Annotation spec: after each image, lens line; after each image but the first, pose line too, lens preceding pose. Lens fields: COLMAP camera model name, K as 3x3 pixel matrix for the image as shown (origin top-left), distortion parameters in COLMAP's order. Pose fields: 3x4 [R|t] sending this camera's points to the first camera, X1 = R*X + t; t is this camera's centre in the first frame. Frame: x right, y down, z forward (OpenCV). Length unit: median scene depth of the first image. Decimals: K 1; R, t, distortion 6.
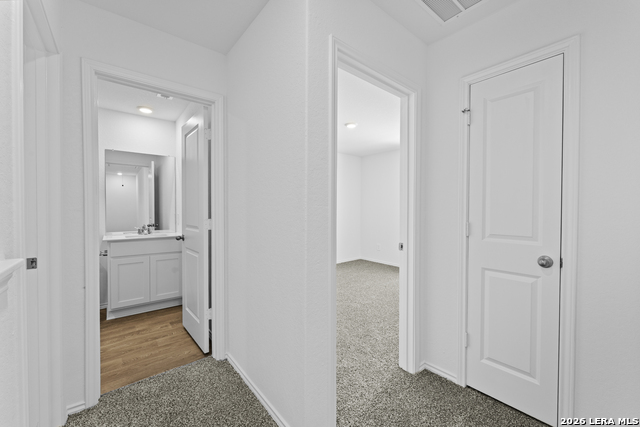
lens RADIAL K [[256.9, 0, 318.7], [0, 256.9, 213.2], [0, 0, 1]] dist [-0.003670, 0.000848]
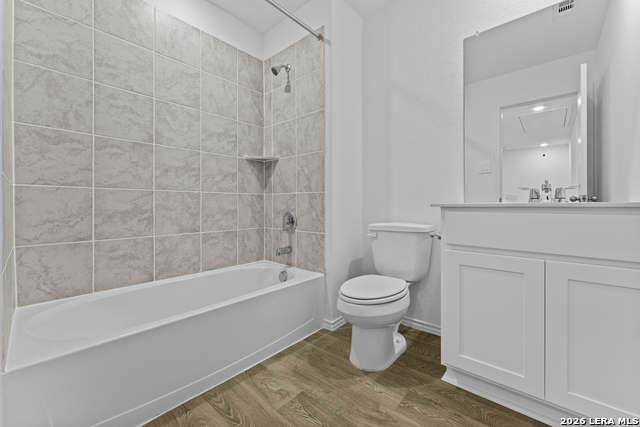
lens RADIAL K [[256.9, 0, 318.3], [0, 256.9, 207.9], [0, 0, 1]] dist [-0.003670, 0.000848]
pose [[0.156093, 0.000833, -0.987742, -0.365246], [0.006166, 0.999979, 0.001817, 0.094613], [0.987723, -0.006374, 0.156084, 0.630409]]
